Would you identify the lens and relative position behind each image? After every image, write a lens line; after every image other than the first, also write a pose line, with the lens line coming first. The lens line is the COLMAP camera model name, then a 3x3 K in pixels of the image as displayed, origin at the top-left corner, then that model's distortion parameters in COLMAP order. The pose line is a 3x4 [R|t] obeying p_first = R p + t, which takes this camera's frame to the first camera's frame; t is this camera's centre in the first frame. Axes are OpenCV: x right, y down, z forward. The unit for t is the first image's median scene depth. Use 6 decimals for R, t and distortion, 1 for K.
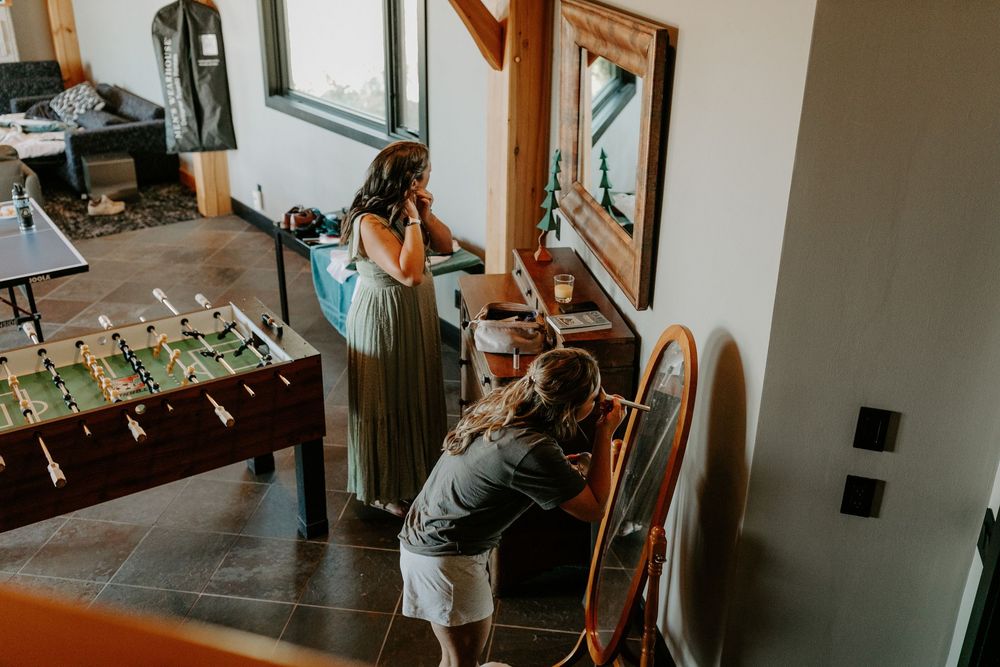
lens RADIAL K [[957.0, 0, 500.3], [0, 957.0, 334.8], [0, 0, 1]] dist [0.009508, 0.000000]
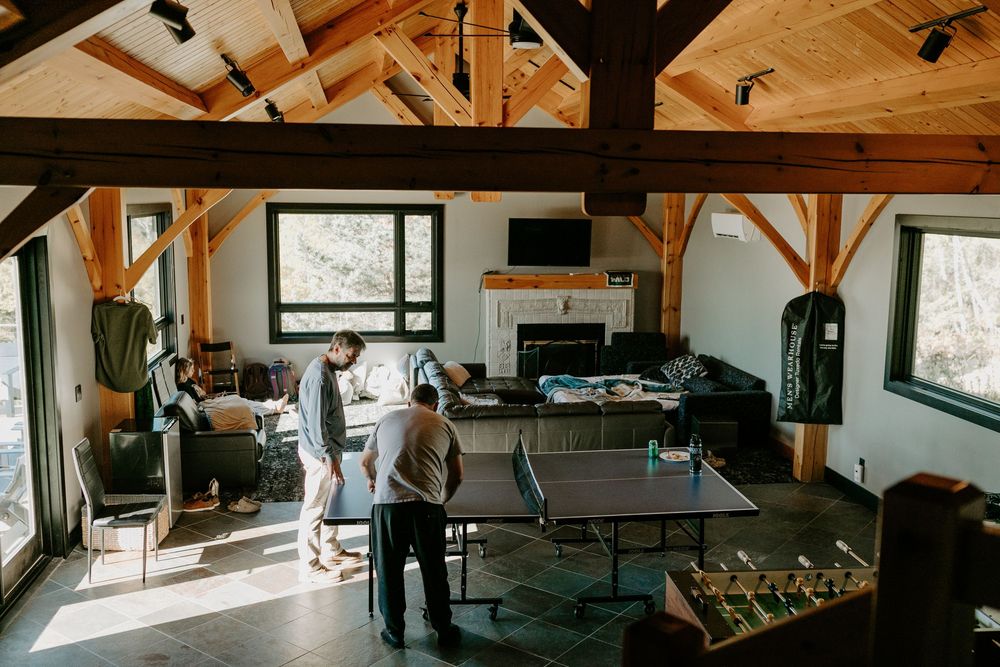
lens RADIAL K [[957.0, 0, 499.7], [0, 957.0, 331.8], [0, 0, 1]] dist [0.009508, 0.000000]
pose [[0.878626, 0.064207, -0.473174, -0.108941], [-0.193652, 0.953686, -0.230179, 0.032063], [0.436480, 0.293872, 0.850367, -0.125991]]
